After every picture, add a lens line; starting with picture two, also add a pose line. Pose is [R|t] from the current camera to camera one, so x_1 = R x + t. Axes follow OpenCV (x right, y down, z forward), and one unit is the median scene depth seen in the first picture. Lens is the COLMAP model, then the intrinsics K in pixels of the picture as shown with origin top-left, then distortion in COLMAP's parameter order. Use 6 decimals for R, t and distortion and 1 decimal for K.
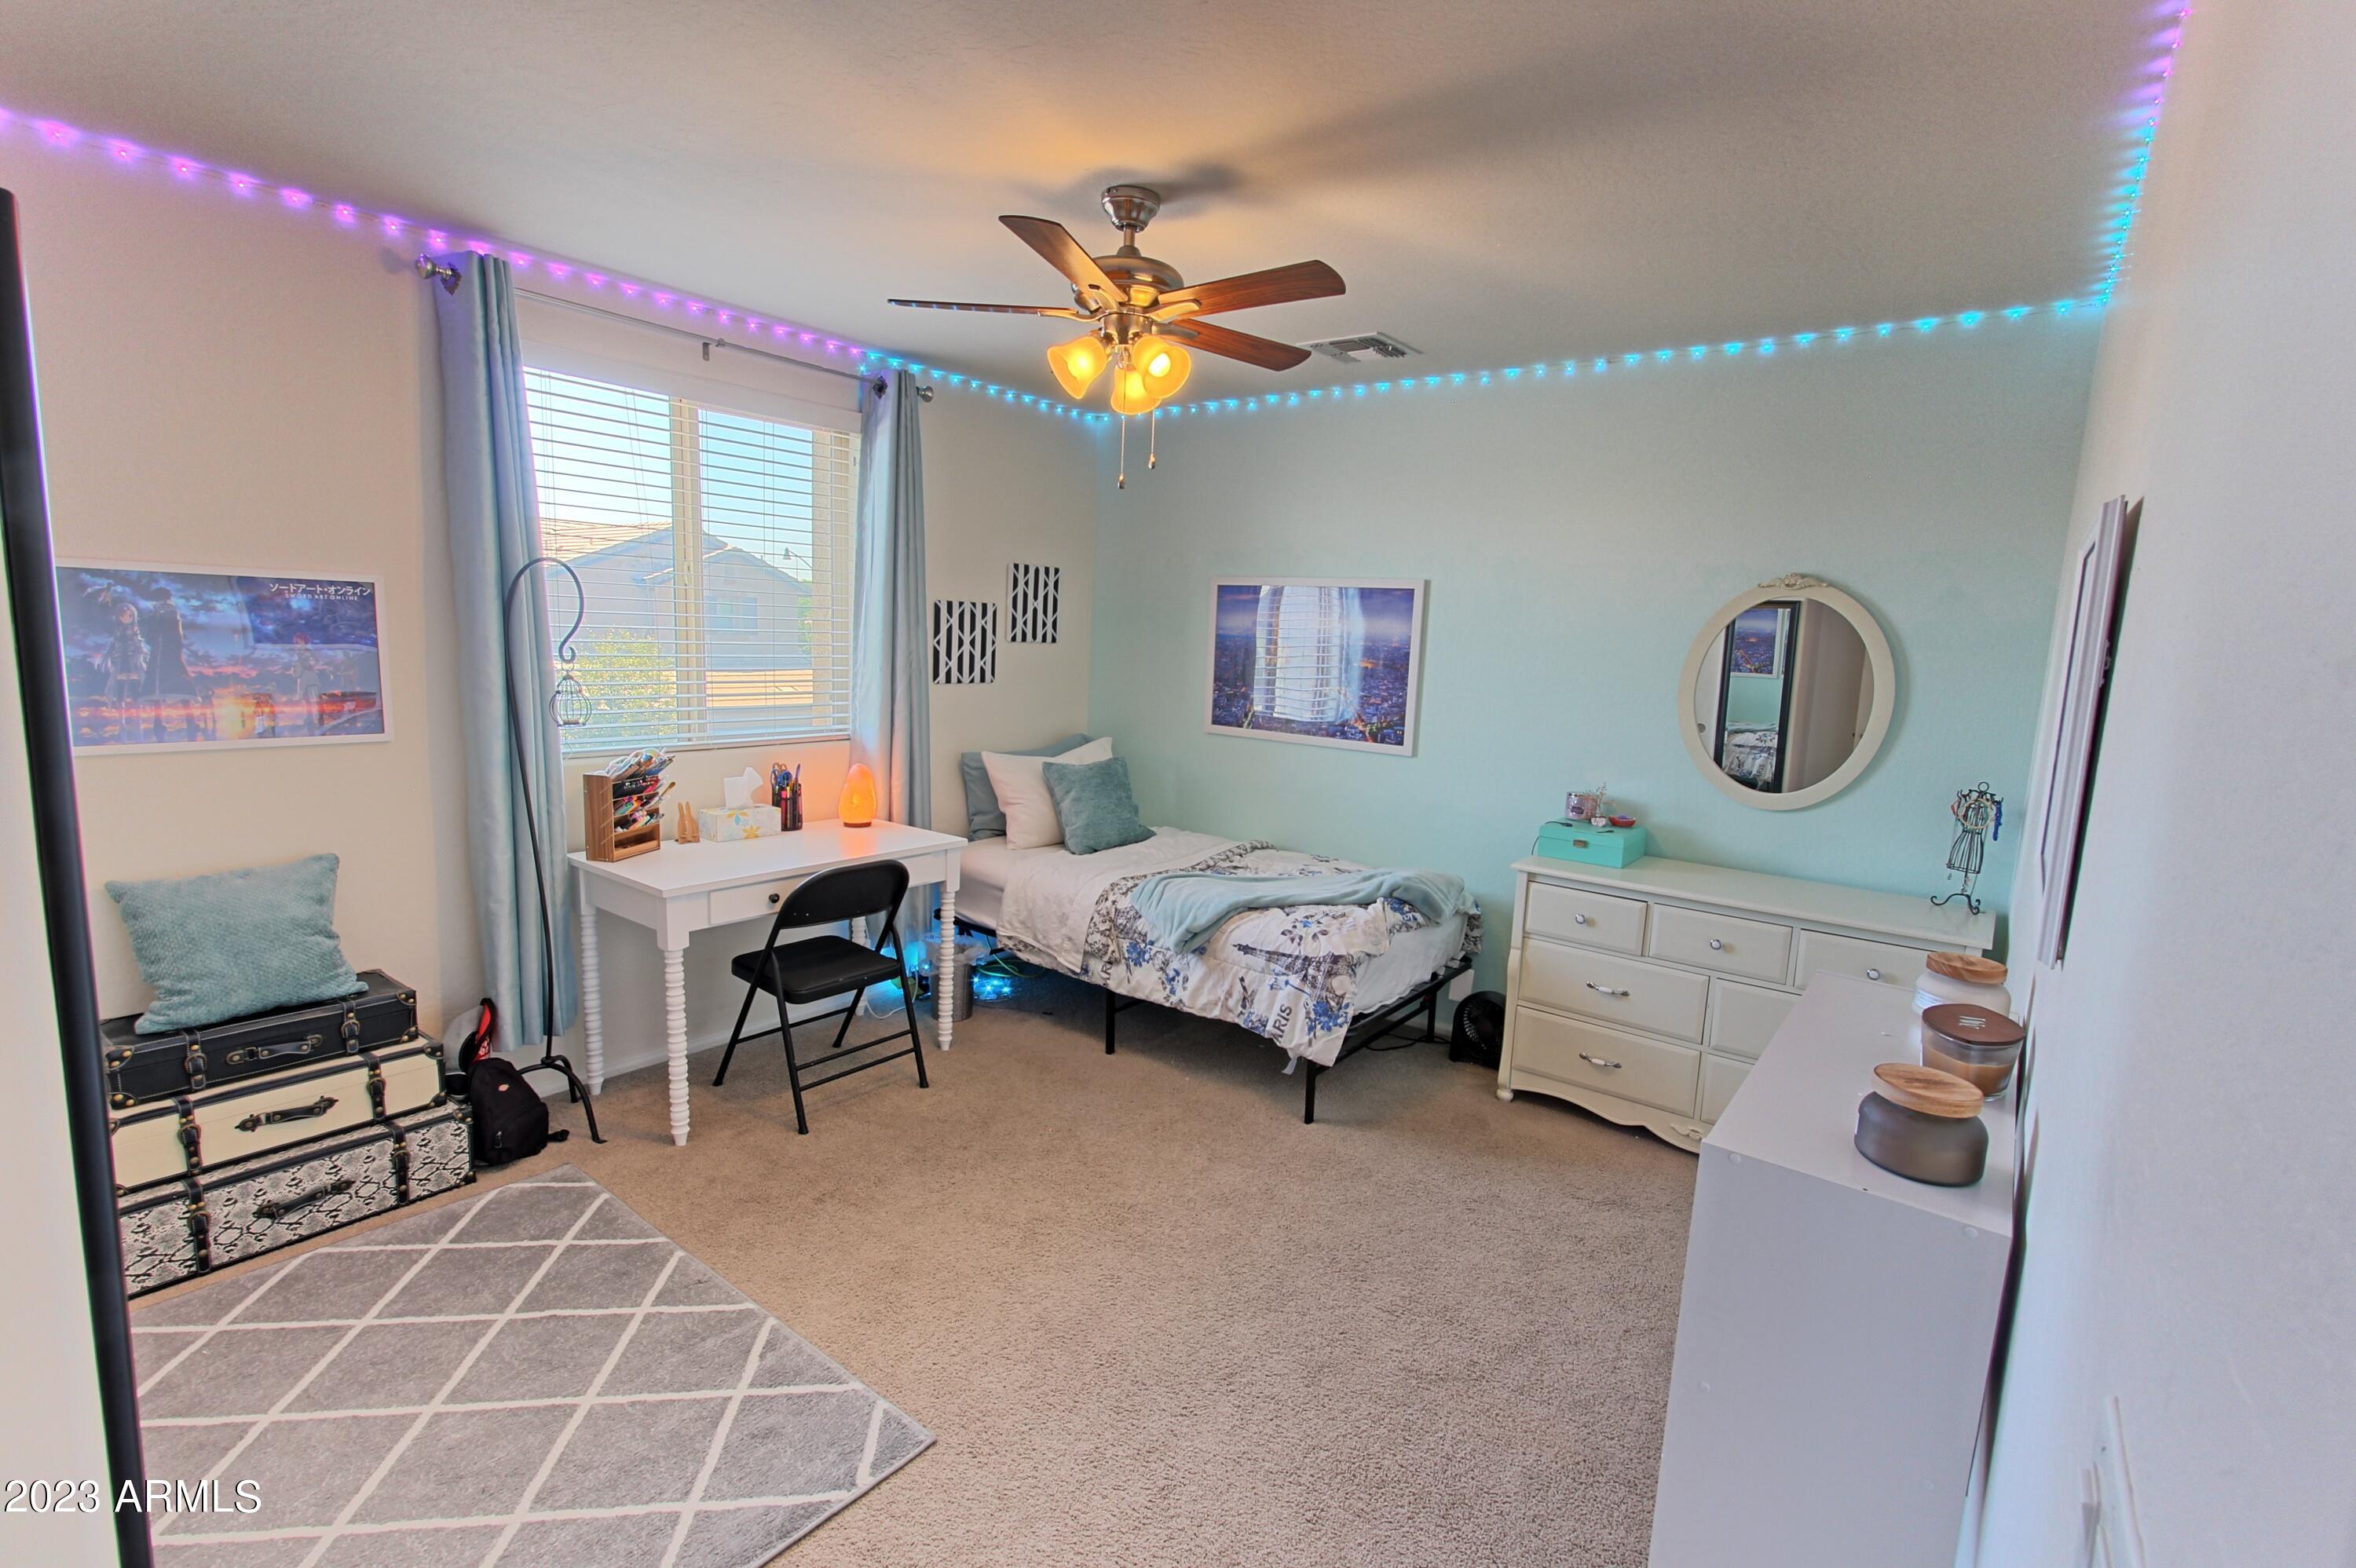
lens RADIAL K [[1082.7, 0, 1175.4], [0, 1082.7, 794.3], [0, 0, 1]] dist [-0.002042, 0.006745]
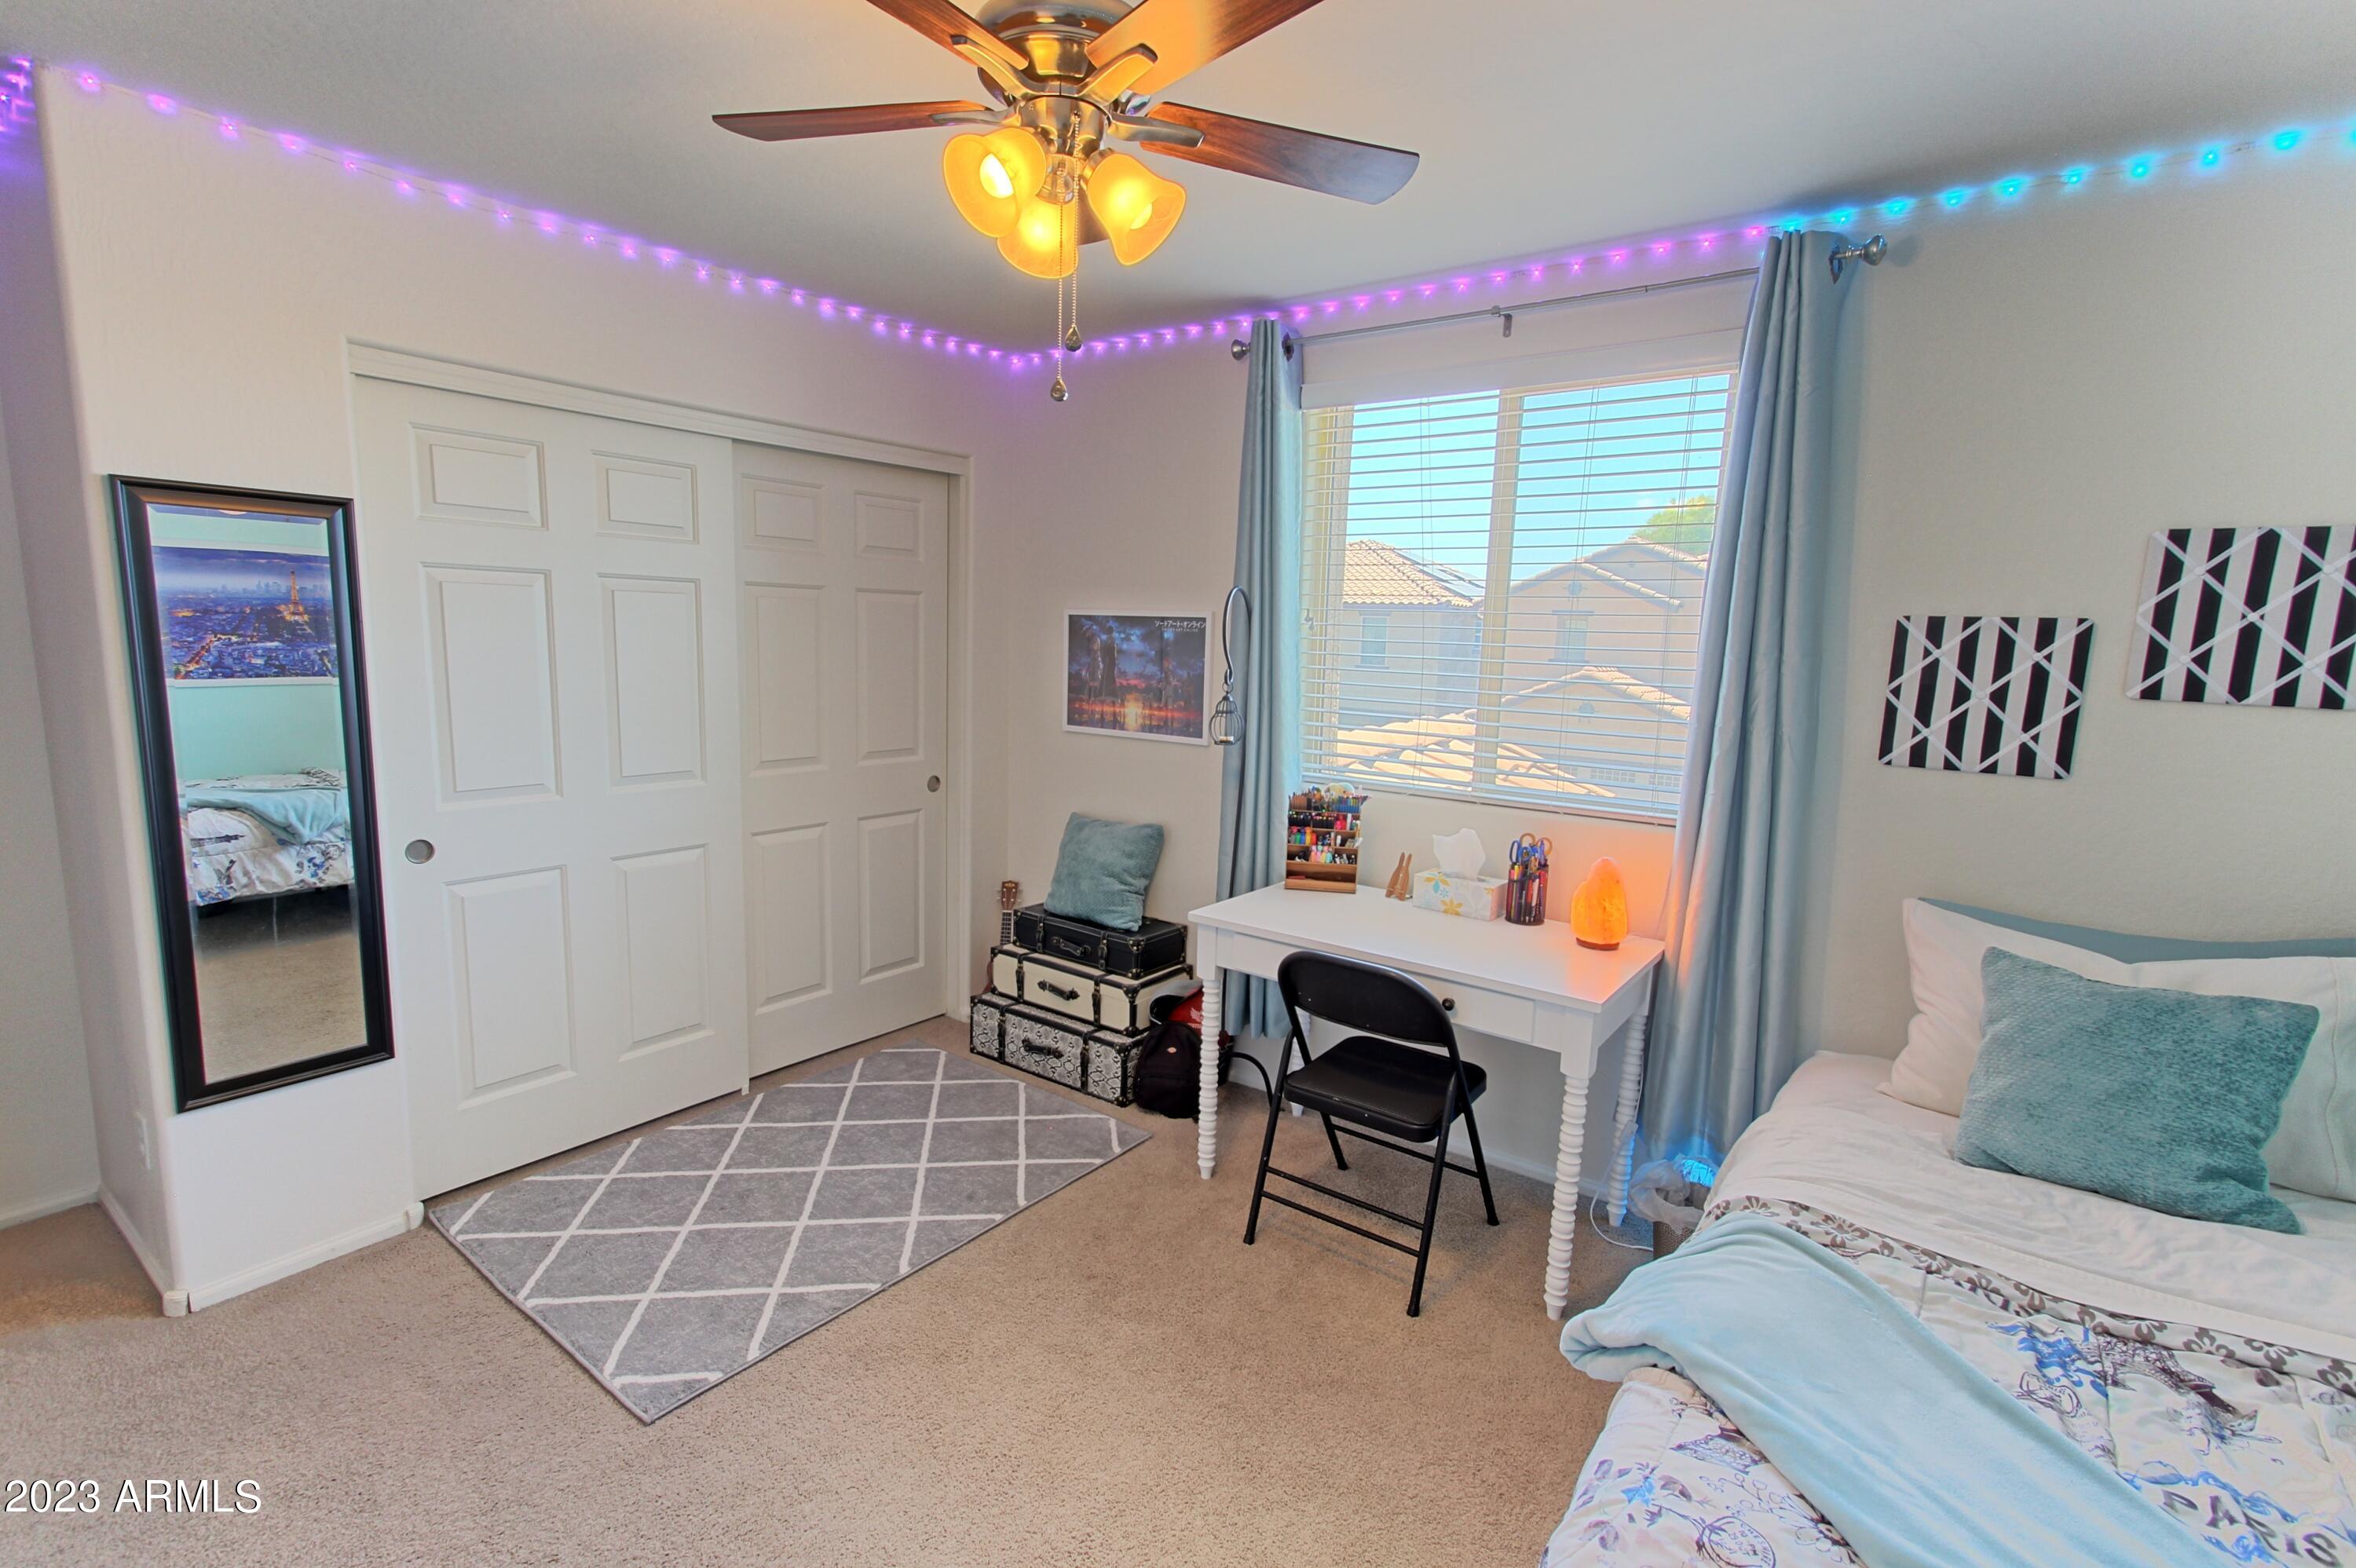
lens RADIAL K [[1082.7, 0, 1175.4], [0, 1082.7, 794.3], [0, 0, 1]] dist [-0.002042, 0.006745]
pose [[0.014119, 0.109457, -0.993891, 0.336300], [-0.183804, 0.977336, 0.105023, -0.078992], [0.982861, 0.181199, 0.033918, 0.625500]]
